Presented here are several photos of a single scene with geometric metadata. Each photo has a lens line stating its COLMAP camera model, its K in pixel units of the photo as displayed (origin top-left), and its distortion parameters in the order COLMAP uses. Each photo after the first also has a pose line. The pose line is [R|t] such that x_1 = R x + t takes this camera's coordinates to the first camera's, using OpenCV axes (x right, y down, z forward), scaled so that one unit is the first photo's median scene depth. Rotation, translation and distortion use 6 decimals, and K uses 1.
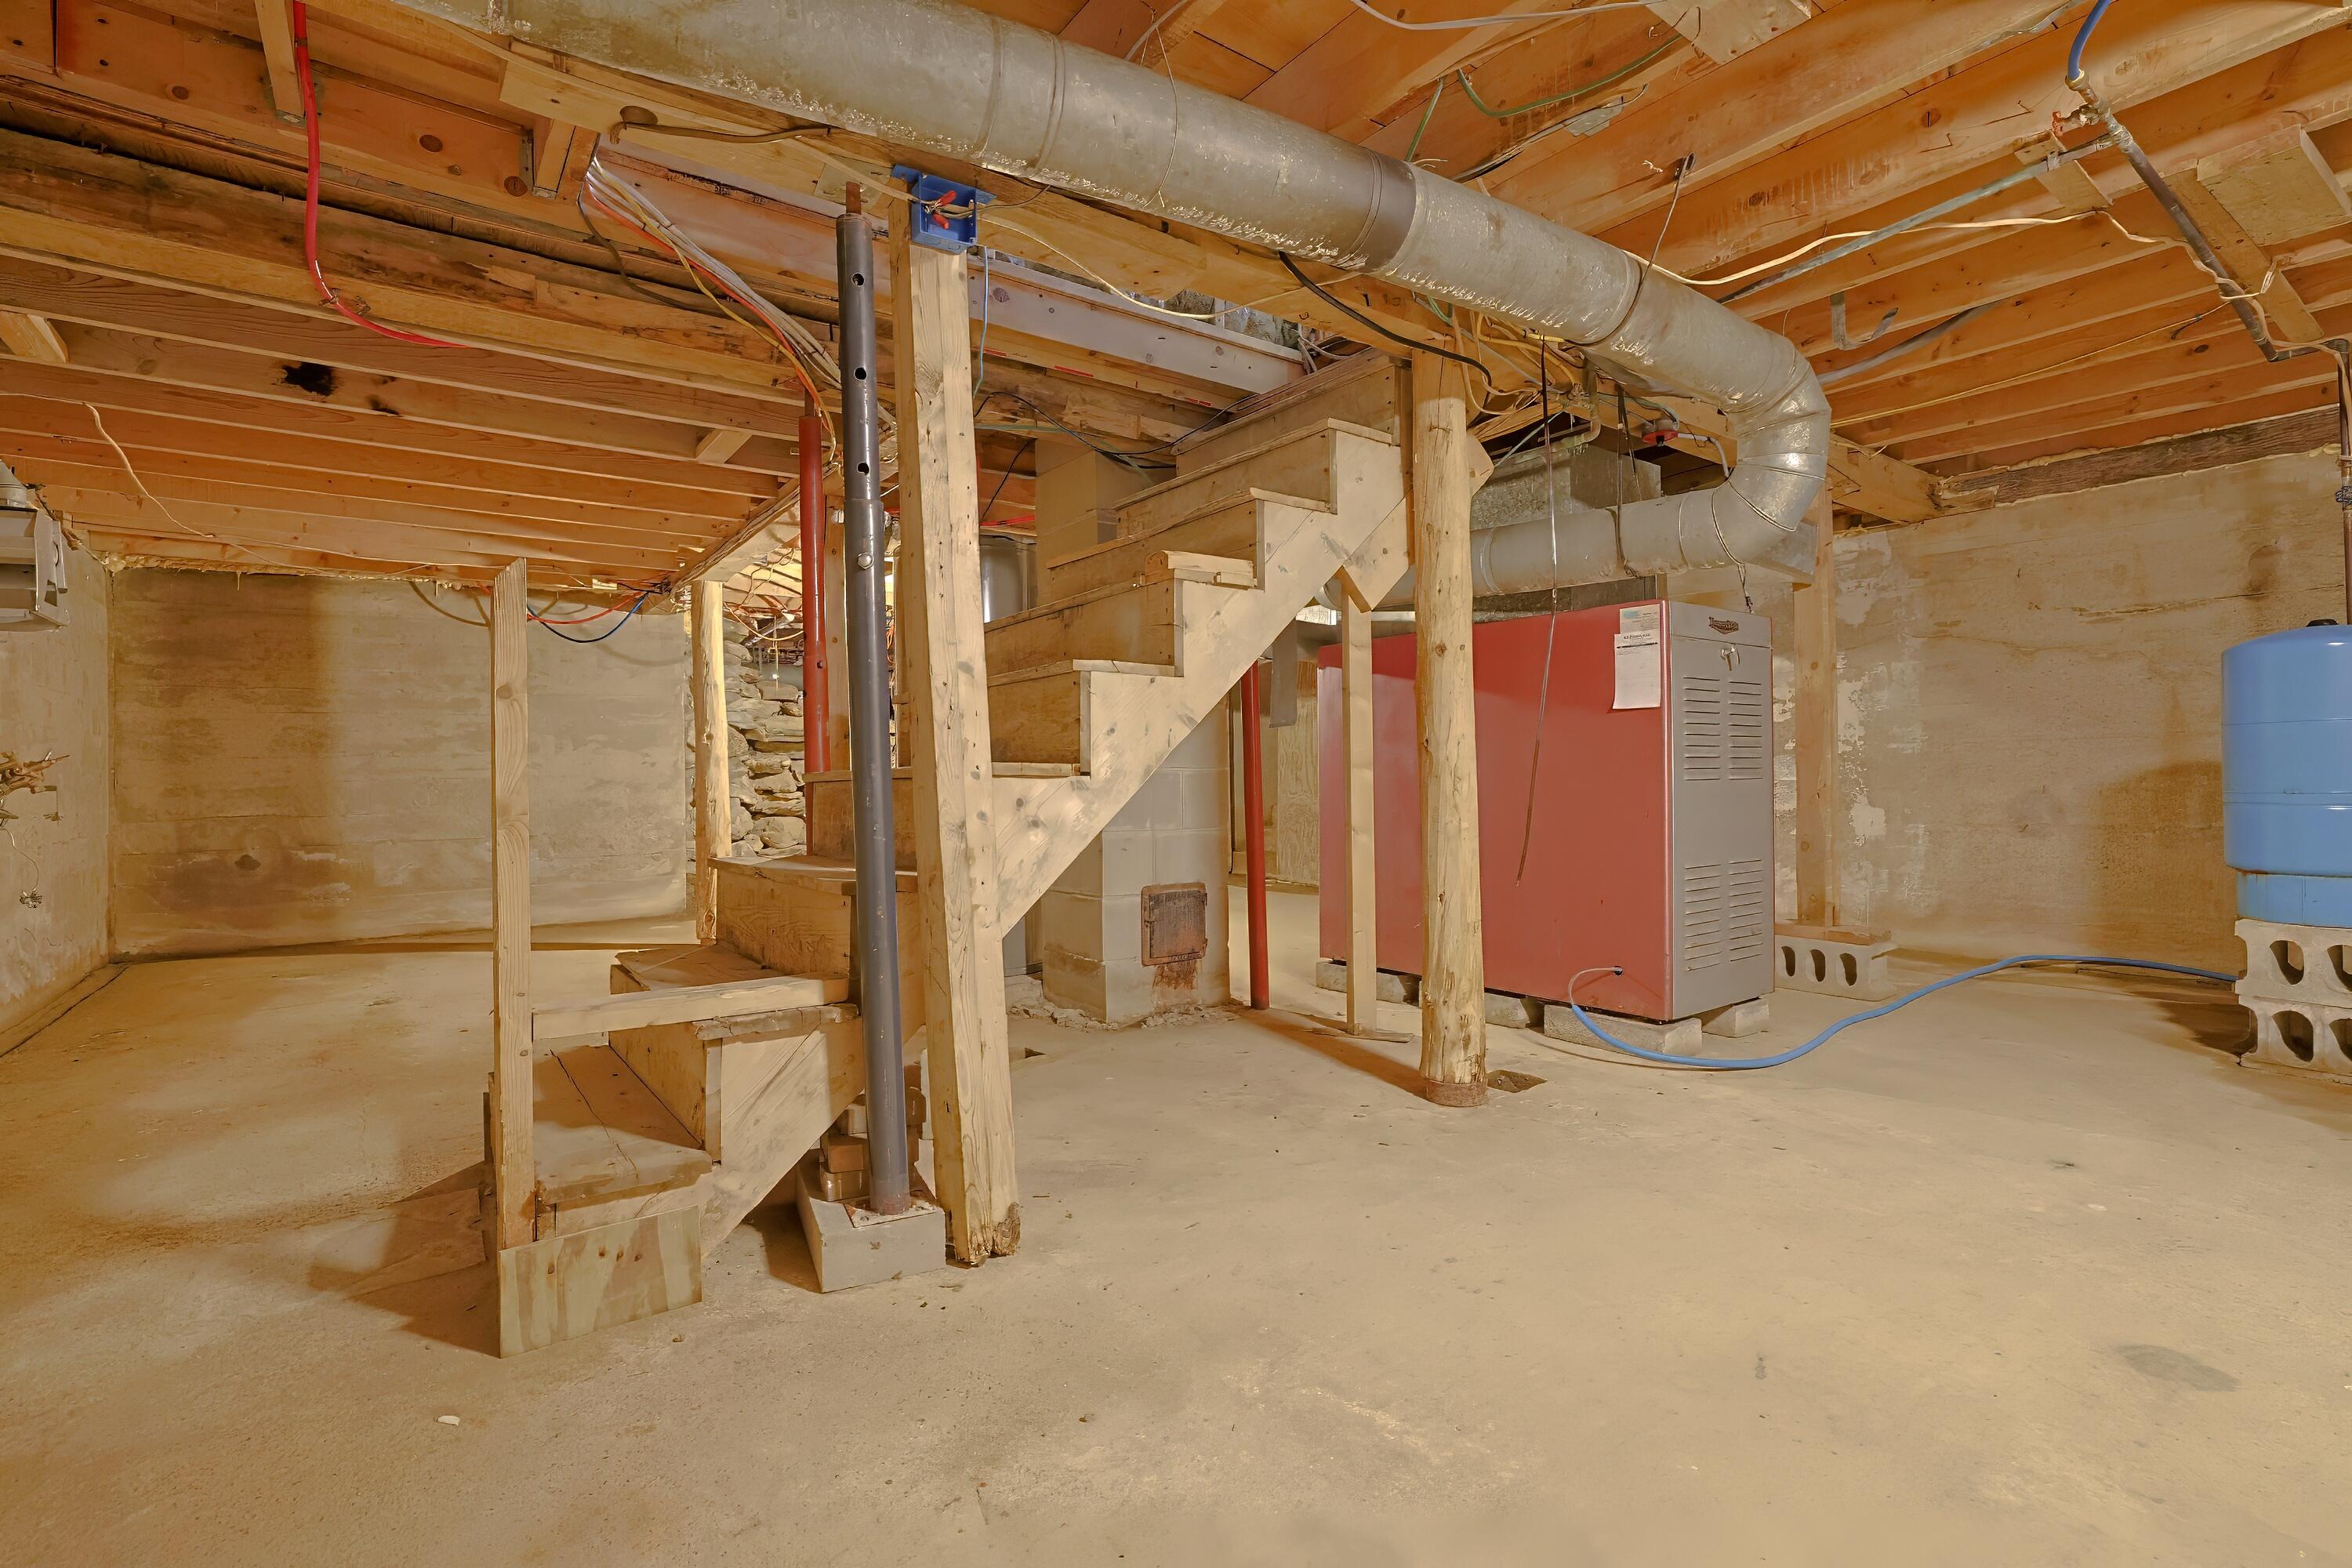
lens RADIAL K [[1101.1, 0, 1176.0], [0, 1101.1, 784.0], [0, 0, 1]] dist [-0.025386, 0.018546]
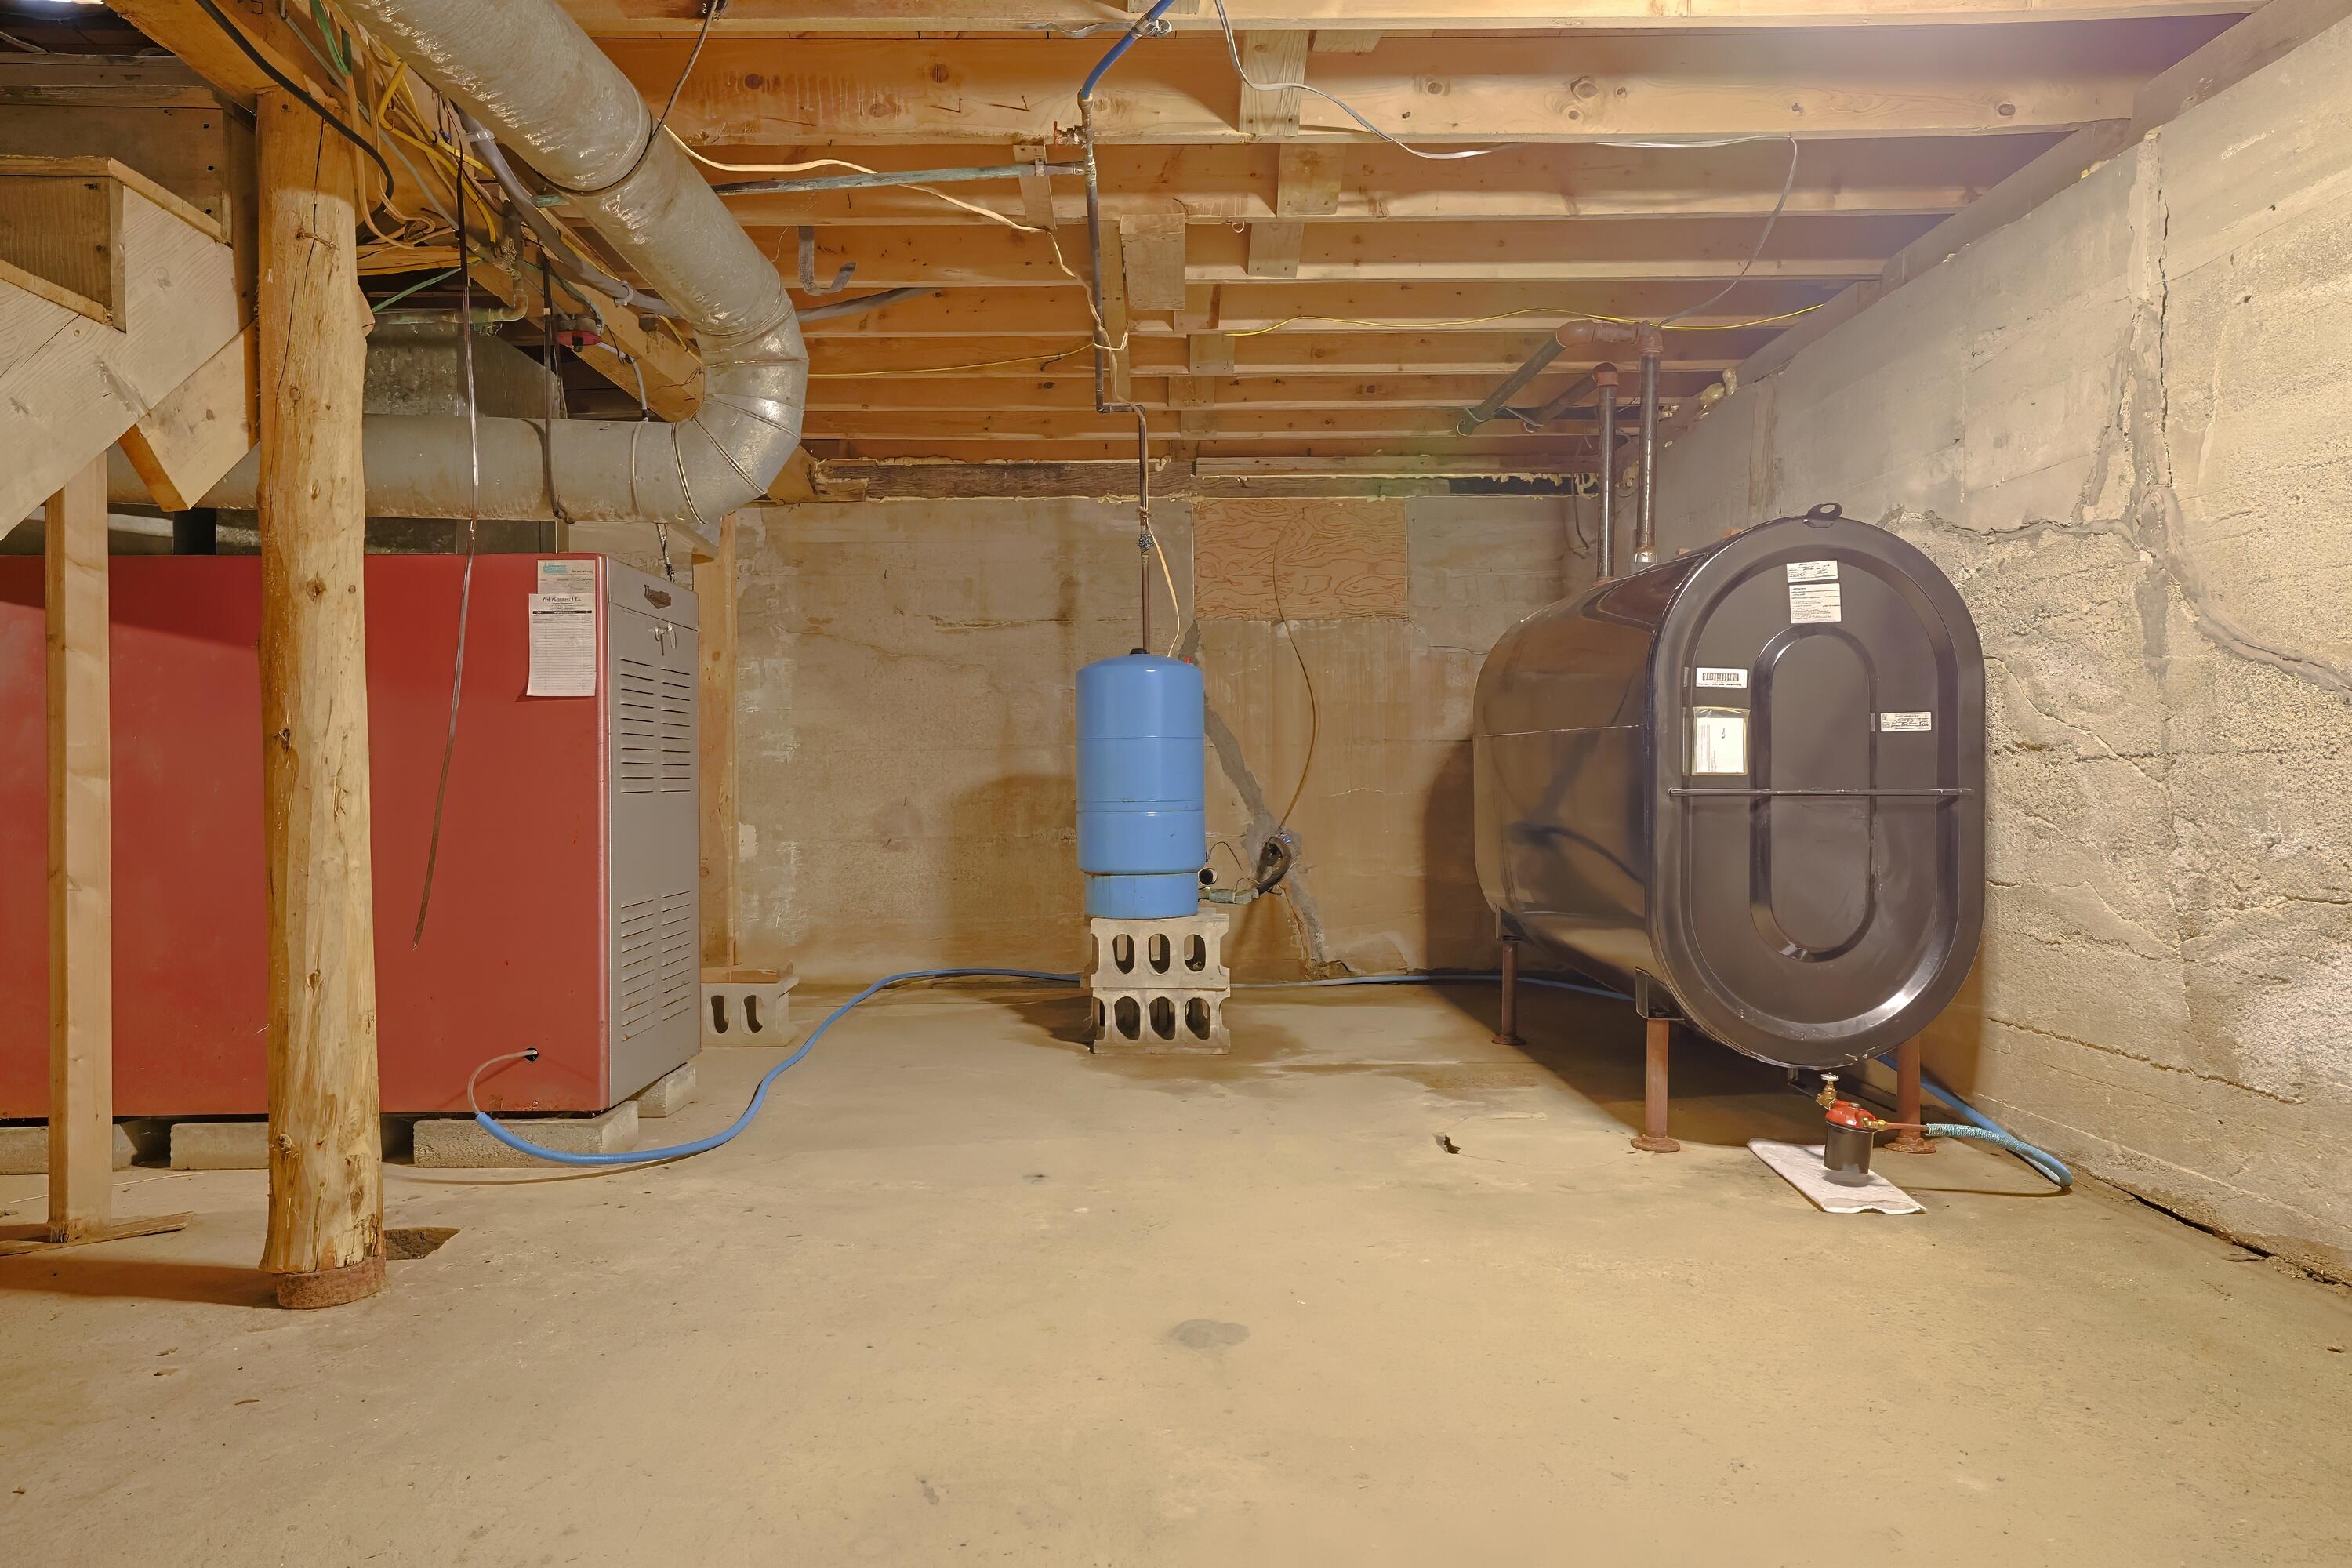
lens RADIAL K [[1424.1, 0, 1176.0], [0, 1424.1, 784.0], [0, 0, 1]] dist [-0.004309, 0.031997]
pose [[0.585574, 0.000110, 0.810619, -0.132300], [0.009533, 0.999930, -0.007023, 0.001032], [-0.810563, 0.011840, 0.585532, 0.109583]]
